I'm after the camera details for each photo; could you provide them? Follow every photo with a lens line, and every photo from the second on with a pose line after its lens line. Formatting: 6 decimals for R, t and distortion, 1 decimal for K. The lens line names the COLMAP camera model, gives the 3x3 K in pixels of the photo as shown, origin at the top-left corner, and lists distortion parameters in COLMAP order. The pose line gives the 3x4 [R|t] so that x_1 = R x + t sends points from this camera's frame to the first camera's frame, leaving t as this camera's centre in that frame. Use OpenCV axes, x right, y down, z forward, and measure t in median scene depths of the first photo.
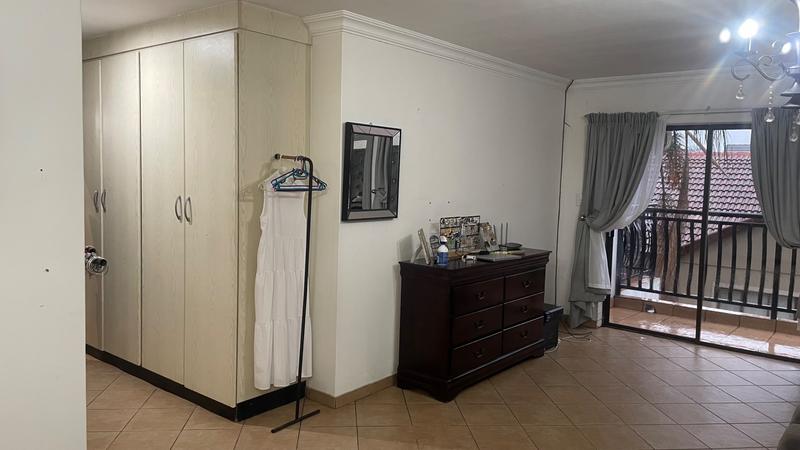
lens RADIAL K [[612.3, 0, 395.8], [0, 612.3, 220.6], [0, 0, 1]] dist [0.056631, -0.067929]
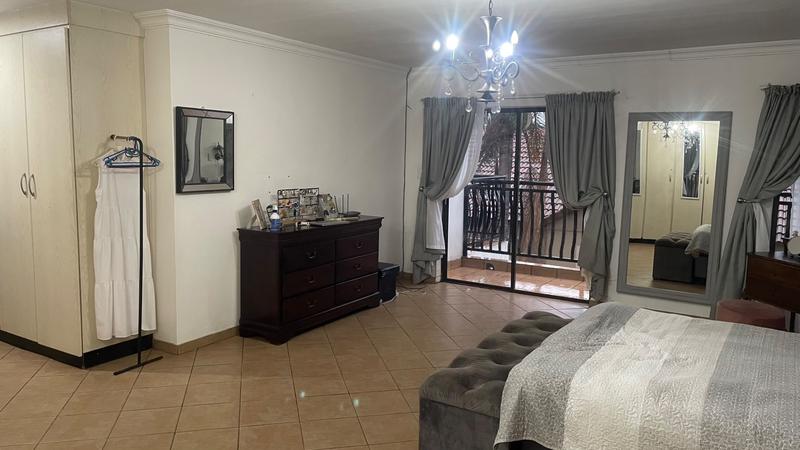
lens RADIAL K [[612.3, 0, 405.6], [0, 612.3, 223.3], [0, 0, 1]] dist [0.056631, -0.067929]
pose [[0.990320, -0.025820, 0.136380, 0.157940], [0.020278, 0.998917, 0.041874, 0.015426], [-0.137314, -0.038703, 0.989771, -0.183144]]
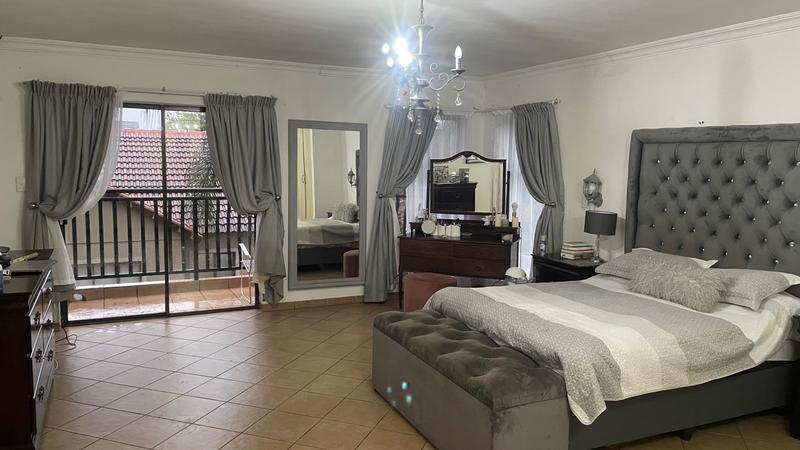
lens RADIAL K [[612.3, 0, 408.1], [0, 612.3, 222.1], [0, 0, 1]] dist [0.056631, -0.067929]
pose [[0.396224, -0.111771, 0.911325, -0.361094], [0.068119, 0.993406, 0.092222, -0.034672], [-0.915624, 0.025538, 0.401225, 0.268561]]
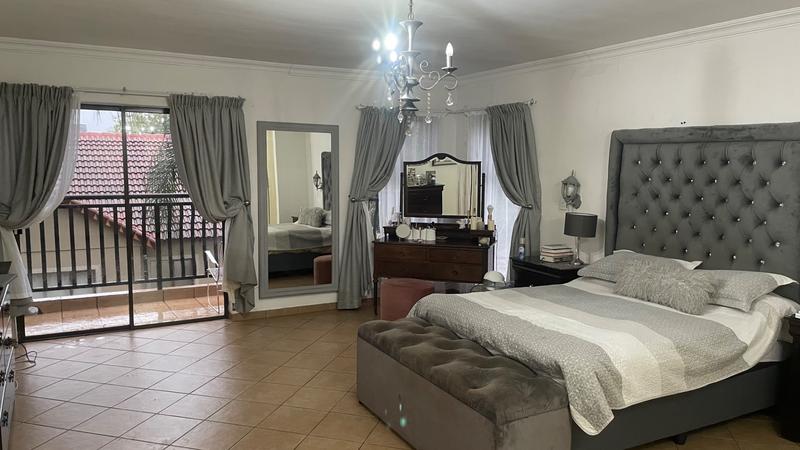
lens RADIAL K [[612.3, 0, 398.5], [0, 612.3, 230.8], [0, 0, 1]] dist [0.056631, -0.067929]
pose [[0.341841, -0.126744, 0.931172, -0.343894], [0.075669, 0.991358, 0.107158, -0.039131], [-0.936706, 0.033830, 0.348478, 0.322670]]
